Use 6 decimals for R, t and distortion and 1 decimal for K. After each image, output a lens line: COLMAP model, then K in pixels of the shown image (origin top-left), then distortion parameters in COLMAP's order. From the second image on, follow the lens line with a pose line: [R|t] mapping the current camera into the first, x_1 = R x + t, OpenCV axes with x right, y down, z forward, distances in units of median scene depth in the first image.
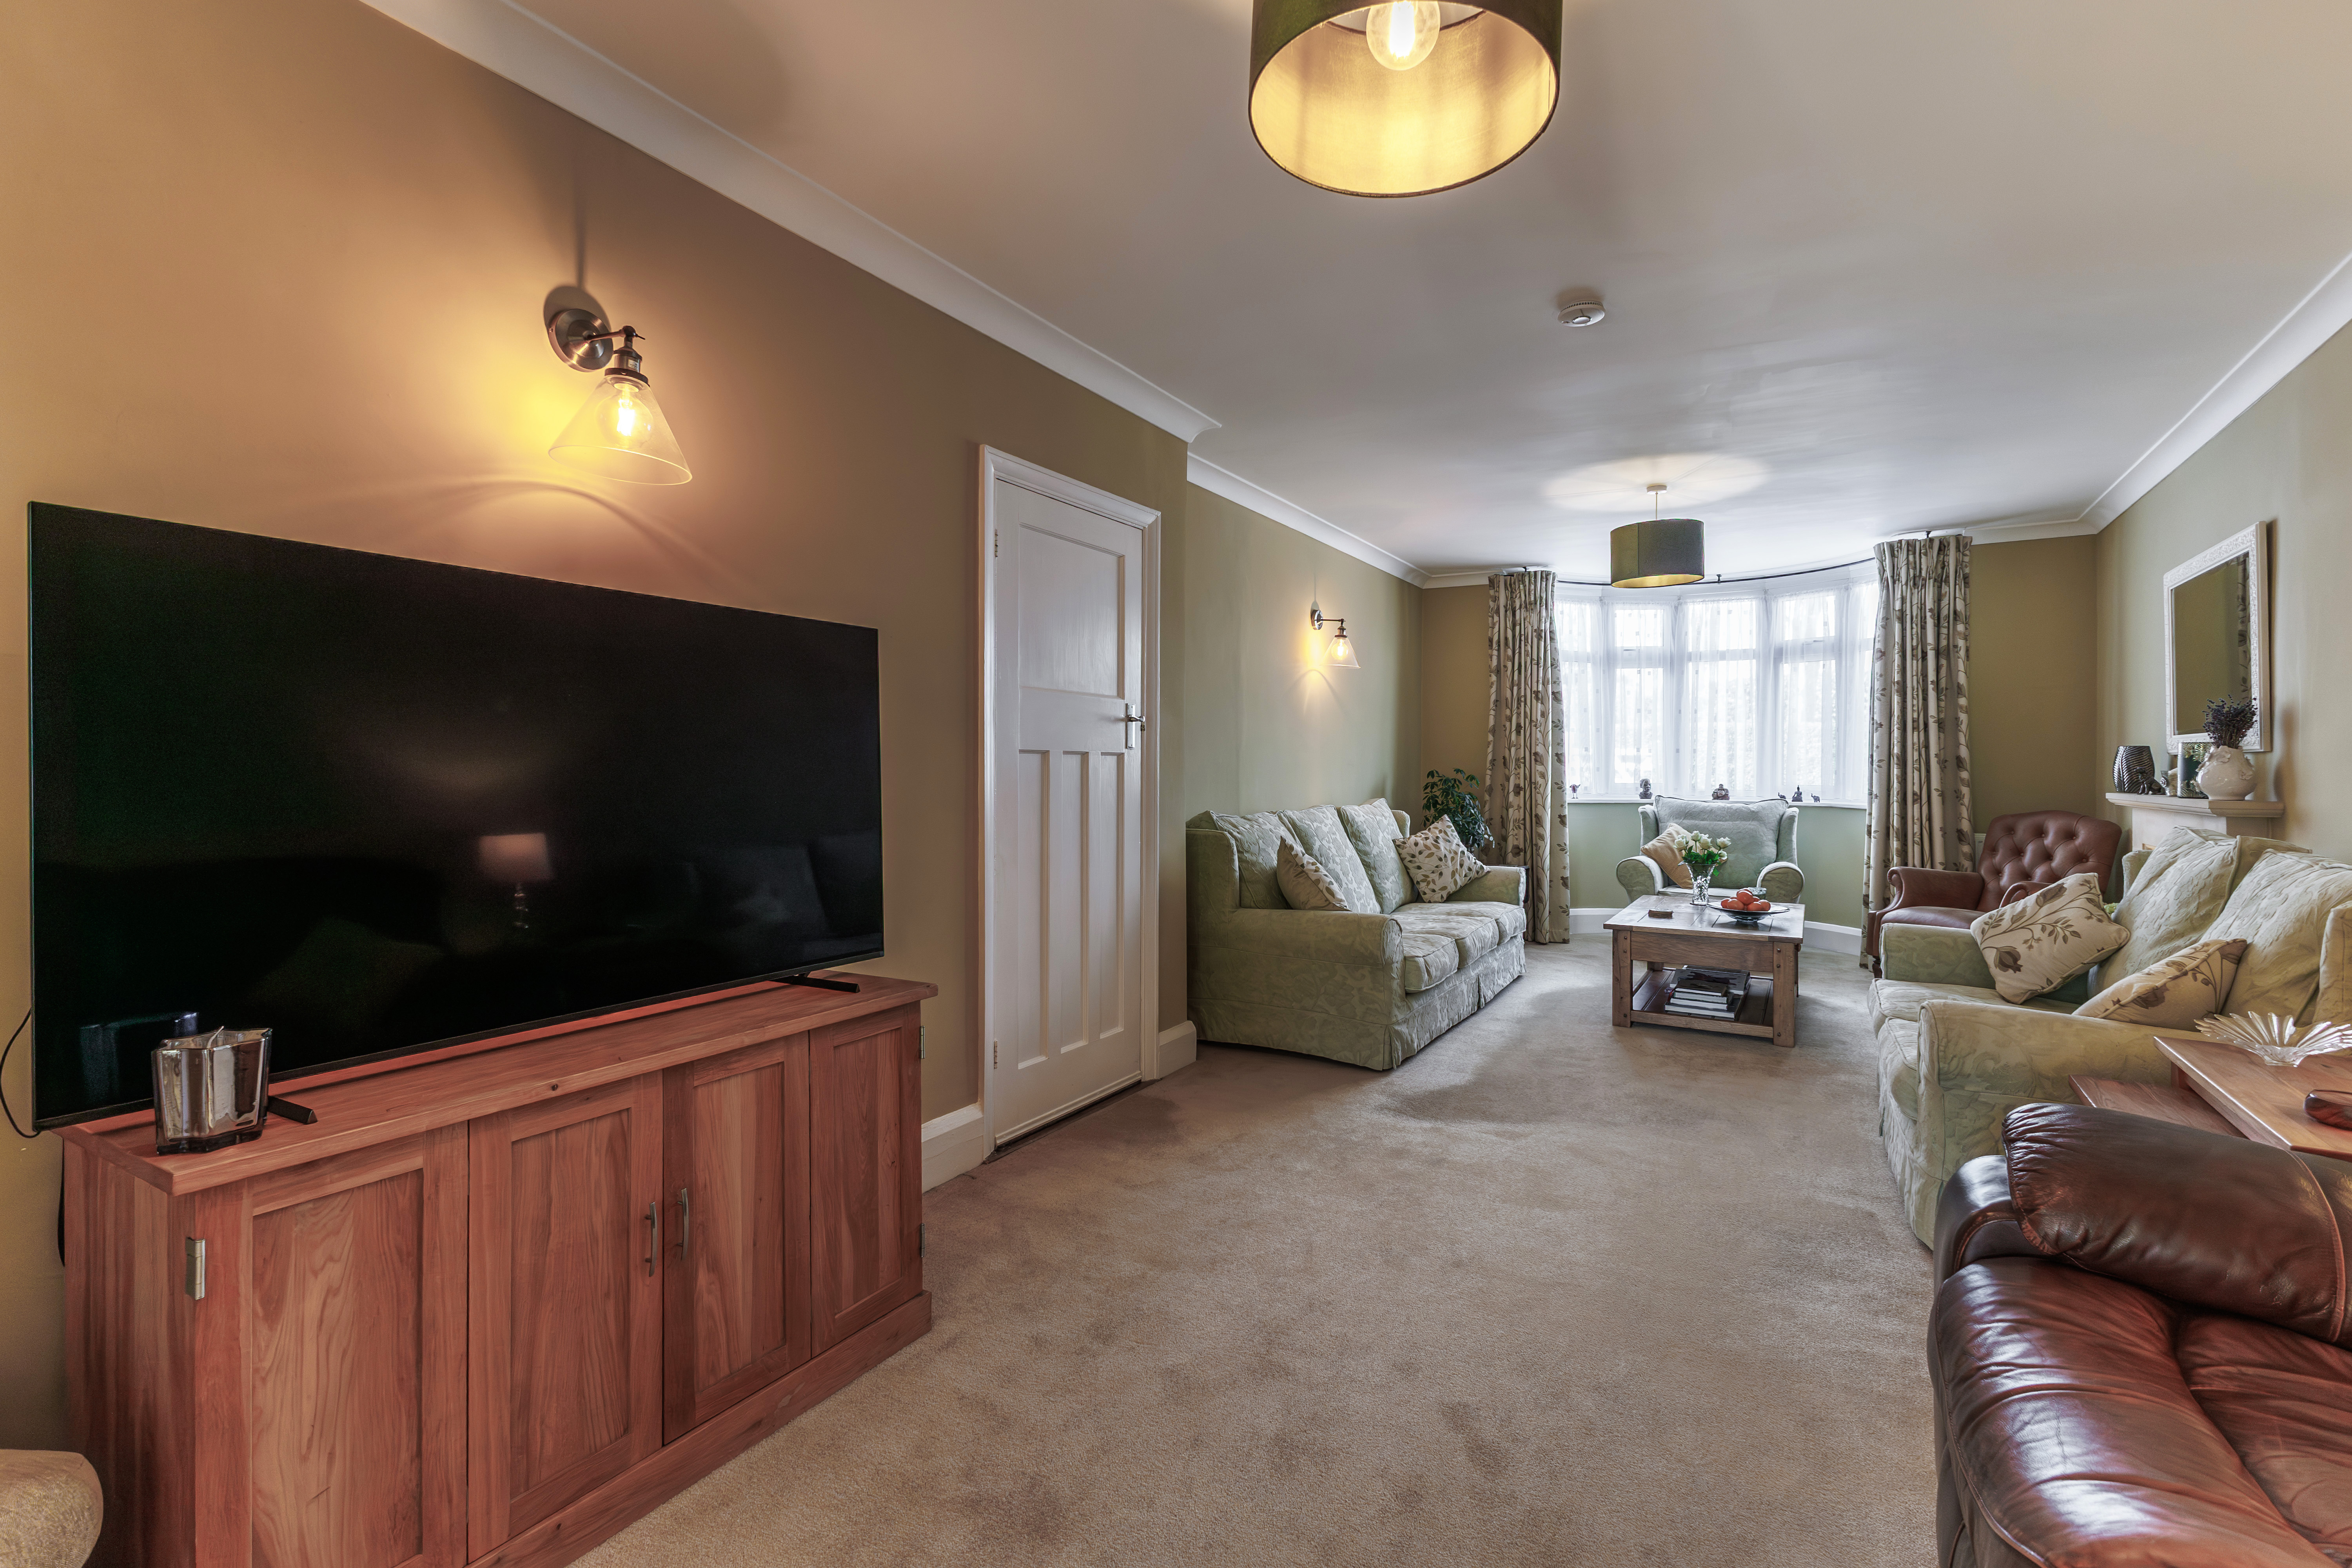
lens RADIAL K [[1009.9, 0, 1243.4], [0, 1009.9, 773.0], [0, 0, 1]] dist [-0.000156, -0.000245]
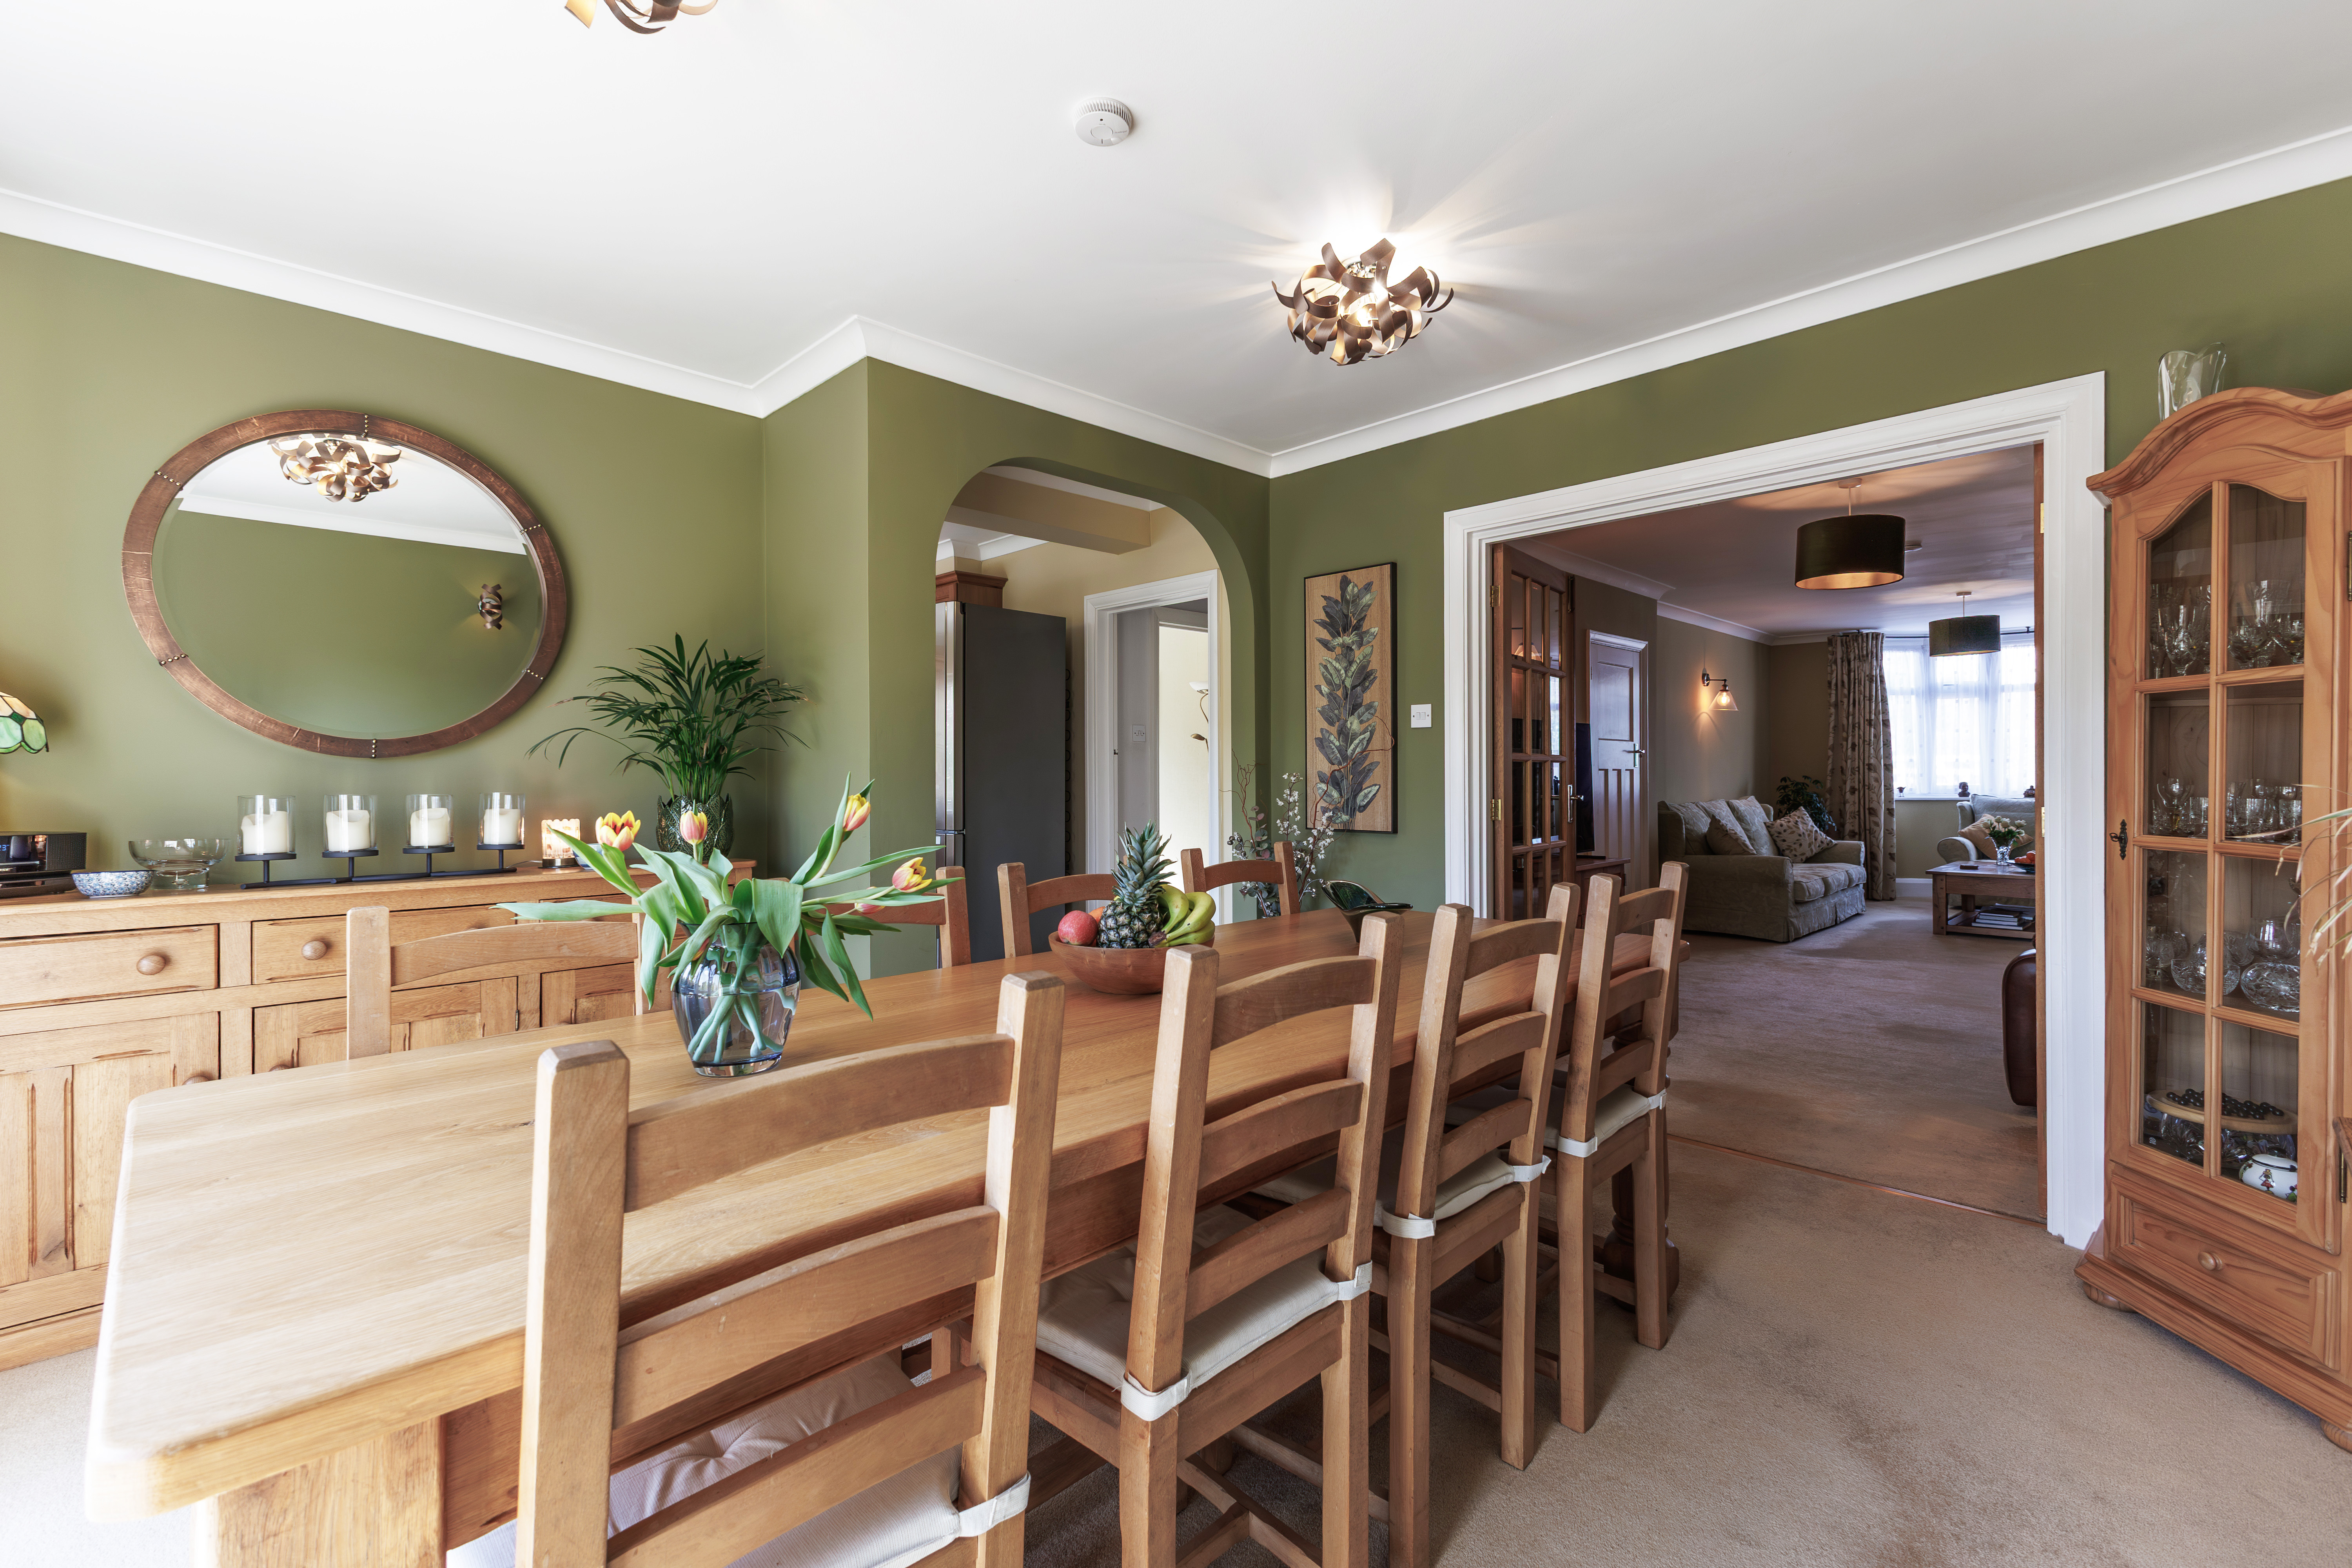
lens RADIAL K [[1004.9, 0, 1172.6], [0, 1004.9, 778.8], [0, 0, 1]] dist [0.000645, -0.000966]
pose [[0.954142, -0.007770, -0.299254, -0.248191], [0.006787, 0.999968, -0.004324, 0.000403], [0.299277, 0.002095, 0.954164, -0.713492]]
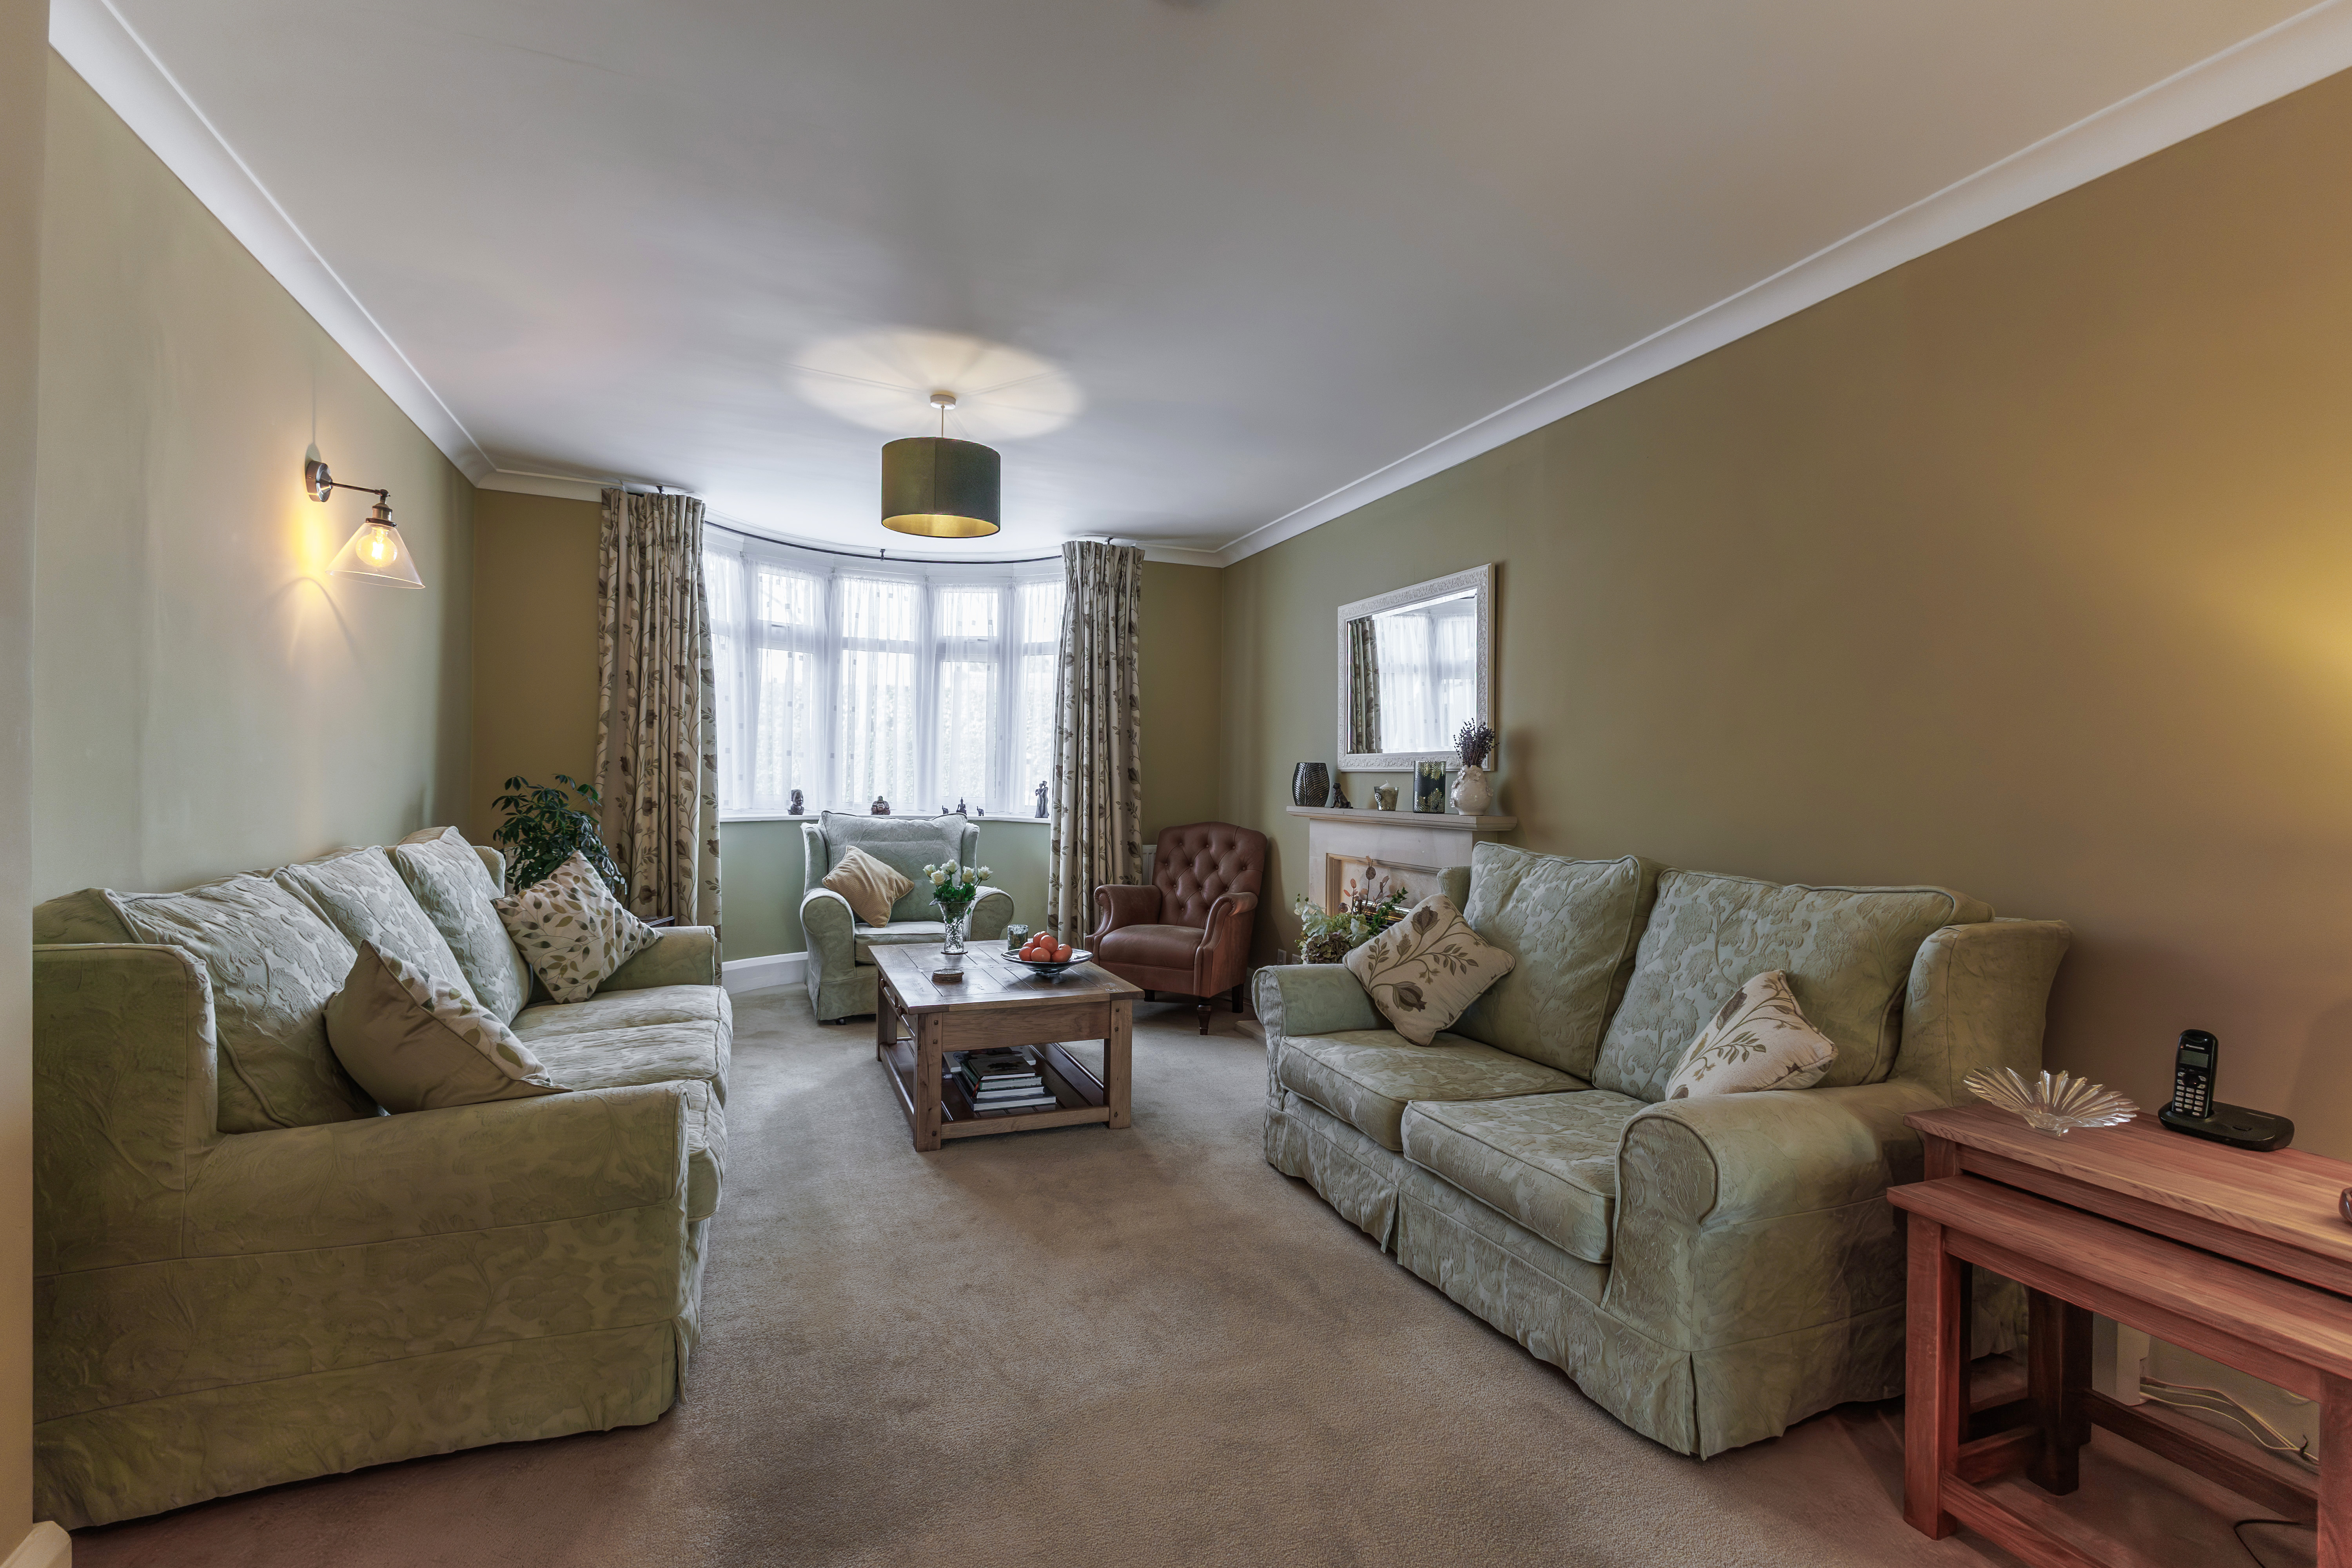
lens RADIAL K [[1006.4, 0, 1128.1], [0, 1006.4, 784.1], [0, 0, 1]] dist [0.003025, 0.000072]
pose [[0.640108, 0.004238, 0.768274, -0.057228], [-0.008509, 0.999963, 0.001574, -0.002984], [-0.768238, -0.007545, 0.640120, 0.362918]]
